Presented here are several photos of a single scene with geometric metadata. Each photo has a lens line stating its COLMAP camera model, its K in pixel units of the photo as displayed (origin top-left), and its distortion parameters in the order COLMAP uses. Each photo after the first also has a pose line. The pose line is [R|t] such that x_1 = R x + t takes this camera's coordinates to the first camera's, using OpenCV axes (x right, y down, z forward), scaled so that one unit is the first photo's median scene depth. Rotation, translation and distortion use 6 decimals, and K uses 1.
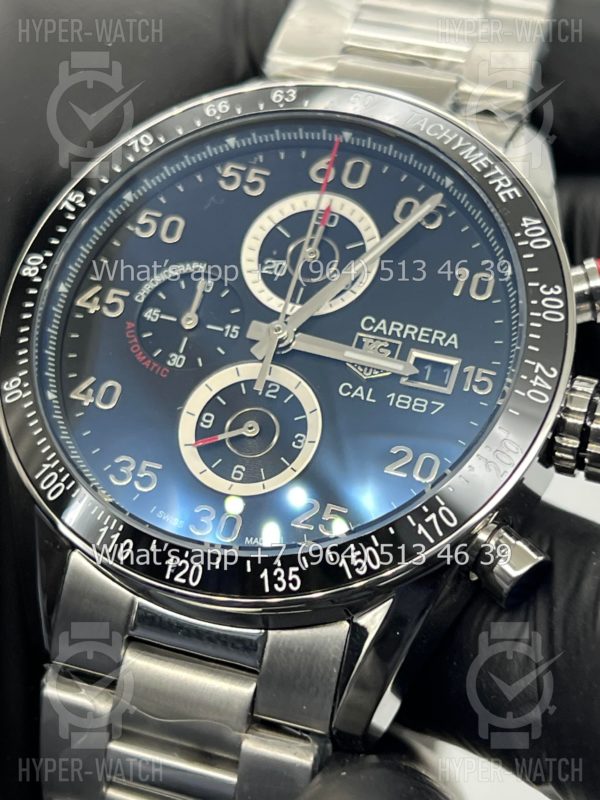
lens RADIAL K [[1904.4, 0, 299.8], [0, 1904.4, 392.5], [0, 0, 1]] dist [0.241573, 0.000000]
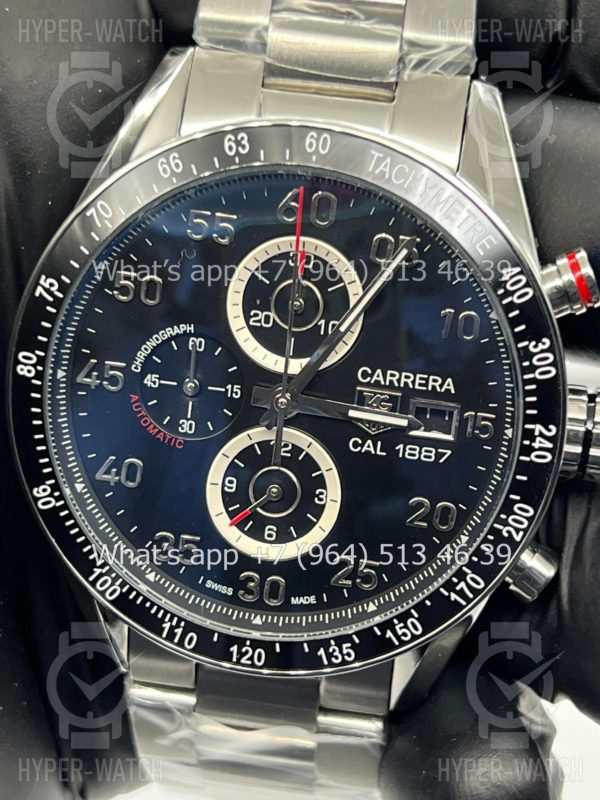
lens RADIAL K [[1904.4, 0, 303.6], [0, 1904.4, 392.8], [0, 0, 1]] dist [0.241573, 0.000000]
pose [[0.979790, -0.197218, 0.033414, -0.033981], [0.147061, 0.823452, 0.547997, -0.609846], [-0.135589, -0.532008, 0.835813, 0.129708]]
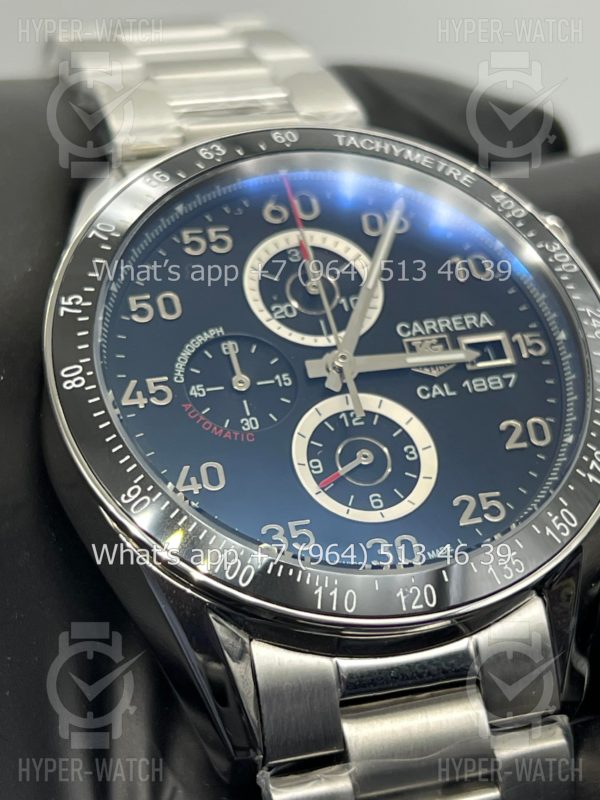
lens RADIAL K [[1904.4, 0, 308.1], [0, 1904.4, 374.8], [0, 0, 1]] dist [0.241573, 0.000000]
pose [[0.792651, -0.275335, 0.543963, -0.569026], [0.337875, 0.941055, -0.016016, -0.014969], [-0.507489, 0.196487, 0.838957, 0.180541]]
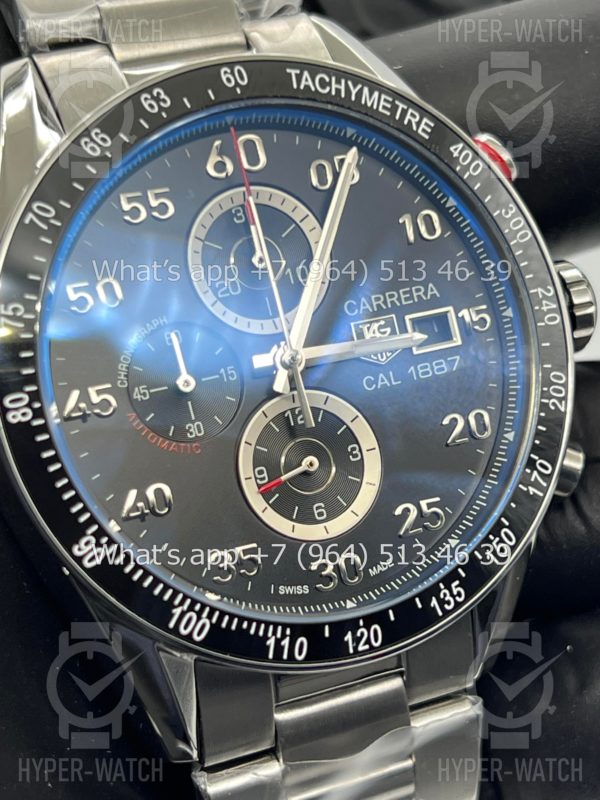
lens RADIAL K [[1904.4, 0, 299.0], [0, 1904.4, 394.9], [0, 0, 1]] dist [0.241573, 0.000000]
pose [[0.726473, -0.461894, 0.508814, -0.500744], [0.252719, 0.868107, 0.427228, -0.421874], [-0.639038, -0.181782, 0.747385, 0.289016]]
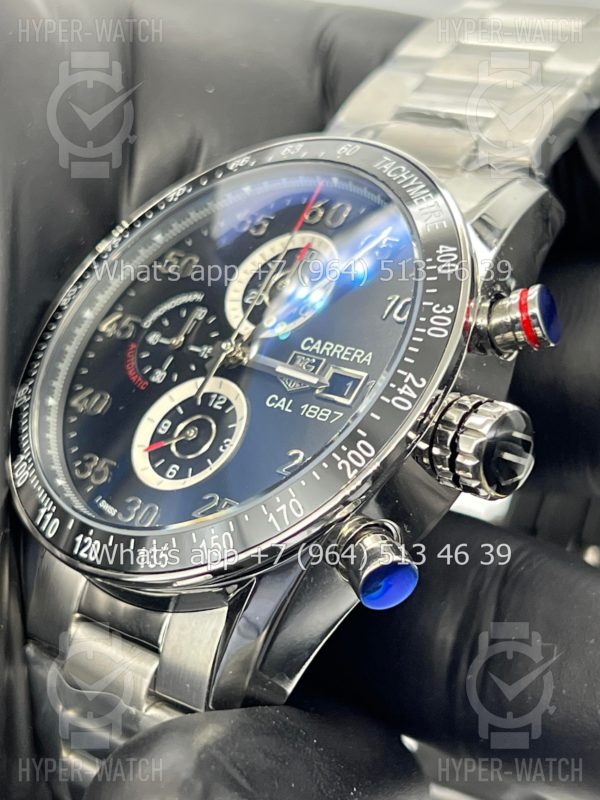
lens RADIAL K [[1904.4, 0, 306.7], [0, 1904.4, 380.8], [0, 0, 1]] dist [0.241573, 0.000000]
pose [[0.907362, 0.025869, -0.419553, 0.492682], [-0.079716, 0.990582, -0.111324, 0.105427], [0.412722, 0.134456, 0.900878, 0.032877]]
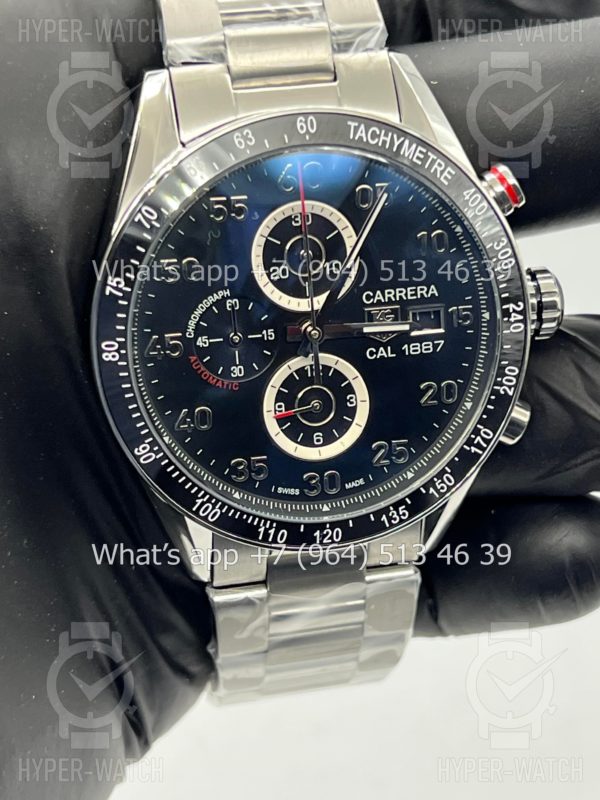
lens RADIAL K [[1904.4, 0, 303.4], [0, 1904.4, 398.0], [0, 0, 1]] dist [0.241573, 0.000000]
pose [[0.861872, -0.424926, 0.276795, -0.401520], [0.176302, 0.762827, 0.622103, -0.819846], [-0.475494, -0.487373, 0.732374, 0.021527]]
